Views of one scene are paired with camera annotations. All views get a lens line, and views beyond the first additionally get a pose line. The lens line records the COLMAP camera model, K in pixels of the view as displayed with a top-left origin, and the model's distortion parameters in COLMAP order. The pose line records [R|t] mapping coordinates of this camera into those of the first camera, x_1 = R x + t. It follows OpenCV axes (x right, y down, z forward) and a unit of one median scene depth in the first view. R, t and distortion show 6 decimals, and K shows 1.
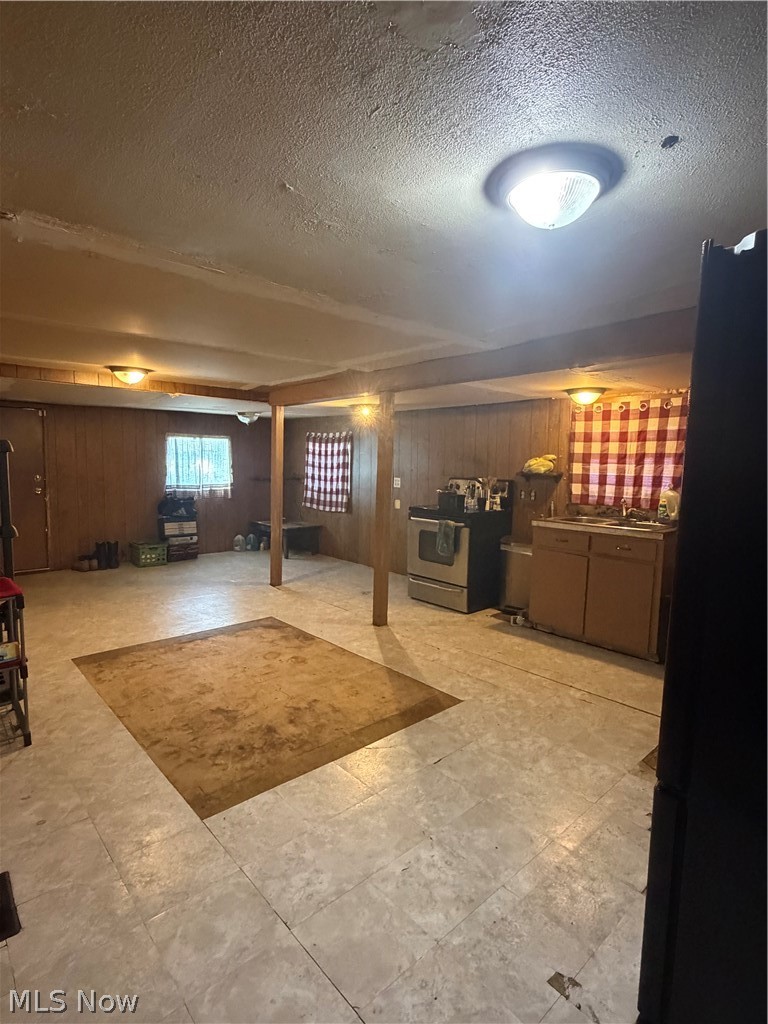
lens RADIAL K [[535.0, 0, 382.6], [0, 535.0, 513.7], [0, 0, 1]] dist [-0.003285, -0.000792]
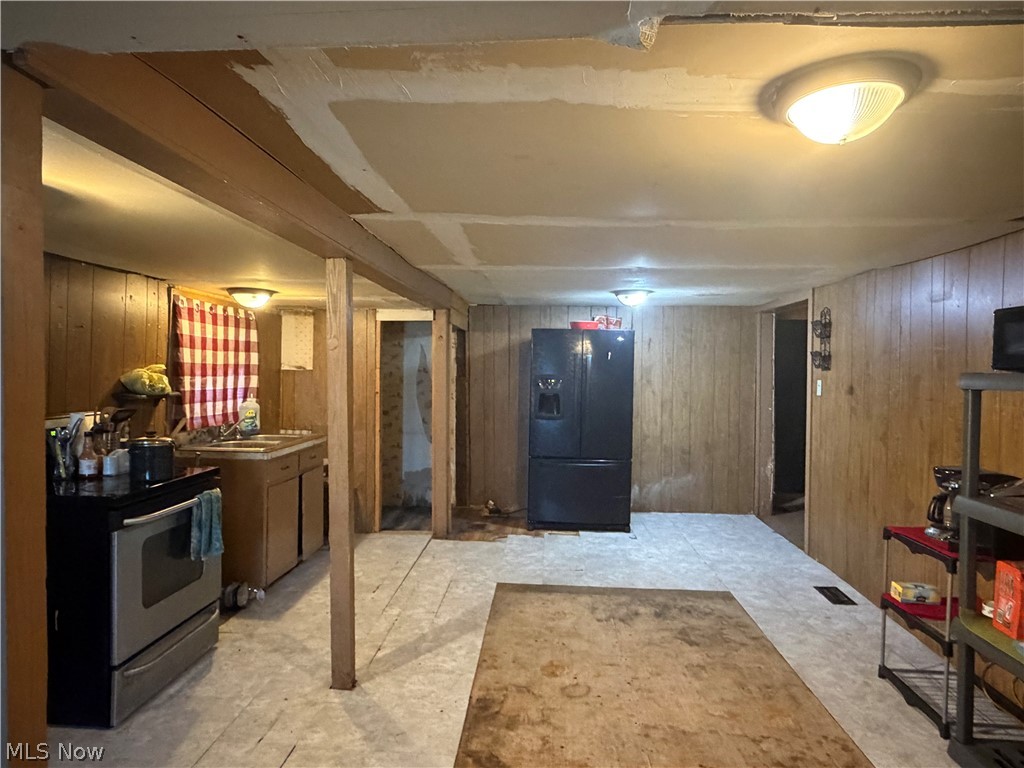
lens RADIAL K [[620.5, 0, 510.9], [0, 620.5, 382.6], [0, 0, 1]] dist [0.005552, 0.003061]
pose [[-0.711510, -0.039401, 0.701571, -0.793784], [0.043823, 0.993995, 0.100268, -0.218809], [-0.701309, 0.102087, -0.705510, 1.852833]]
